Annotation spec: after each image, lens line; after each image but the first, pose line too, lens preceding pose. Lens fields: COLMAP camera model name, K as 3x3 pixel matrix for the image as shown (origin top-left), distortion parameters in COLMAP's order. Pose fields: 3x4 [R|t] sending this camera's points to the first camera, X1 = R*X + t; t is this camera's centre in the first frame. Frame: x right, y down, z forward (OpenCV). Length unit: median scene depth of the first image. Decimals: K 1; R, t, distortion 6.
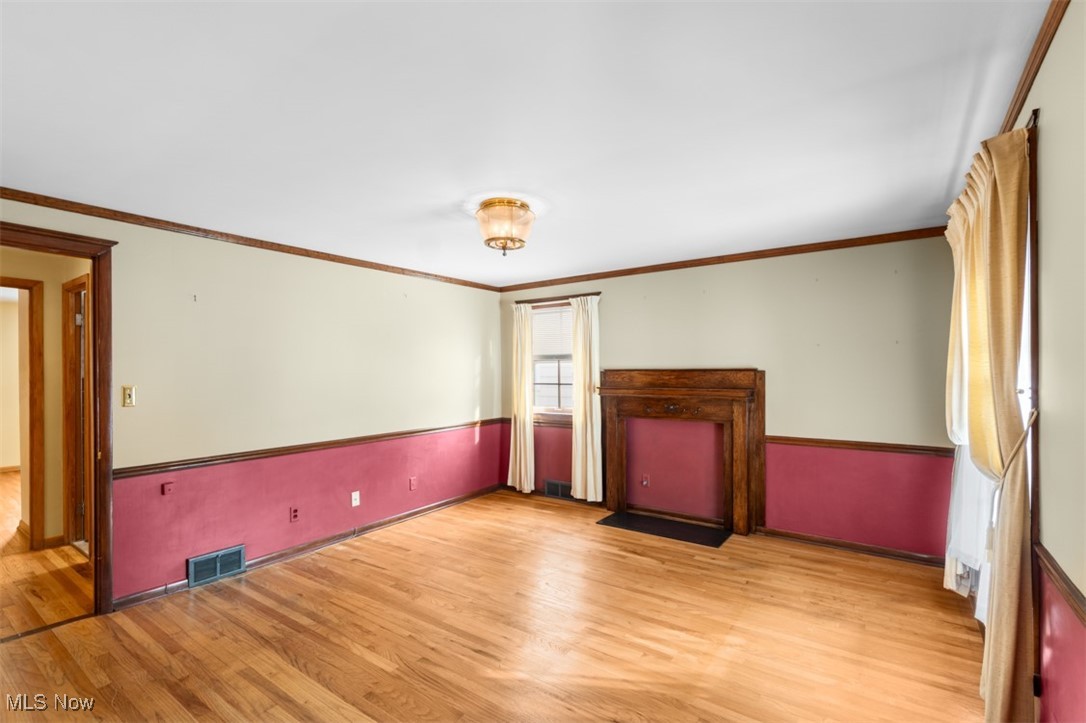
lens RADIAL K [[494.1, 0, 543.9], [0, 494.1, 374.4], [0, 0, 1]] dist [-0.000157, 0.000004]
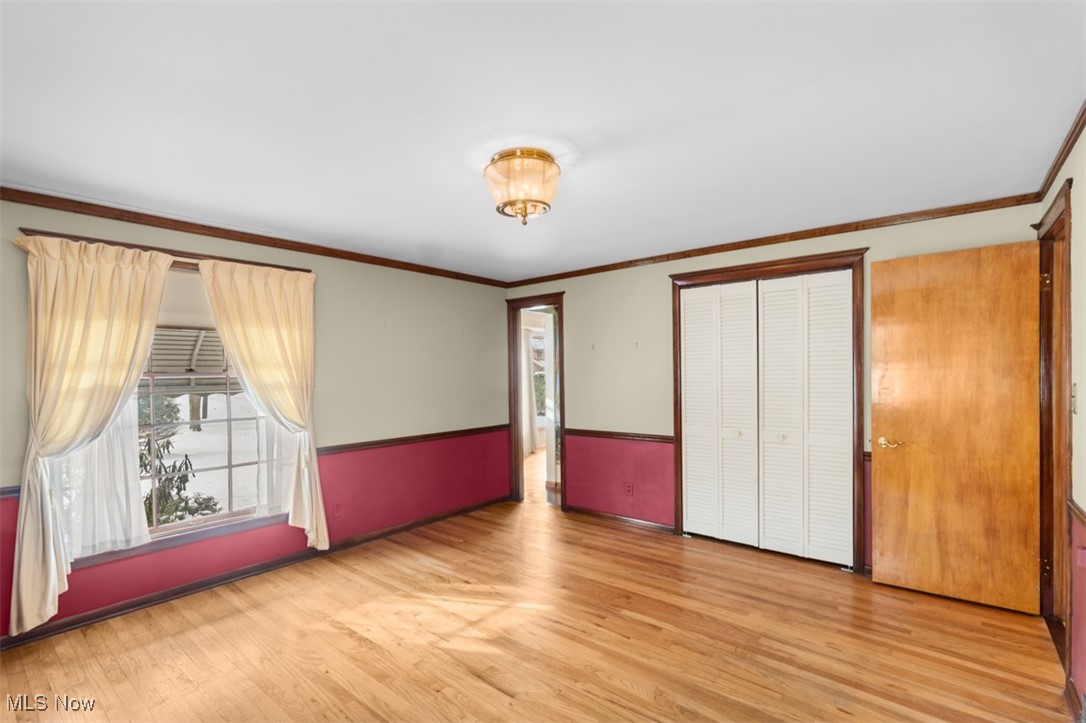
lens RADIAL K [[494.1, 0, 543.9], [0, 494.1, 374.4], [0, 0, 1]] dist [-0.000157, 0.000004]
pose [[-0.997454, 0.016821, 0.069296, -0.196428], [0.017548, 0.999797, 0.009900, -0.014459], [-0.069116, 0.011091, -0.997547, 2.180788]]
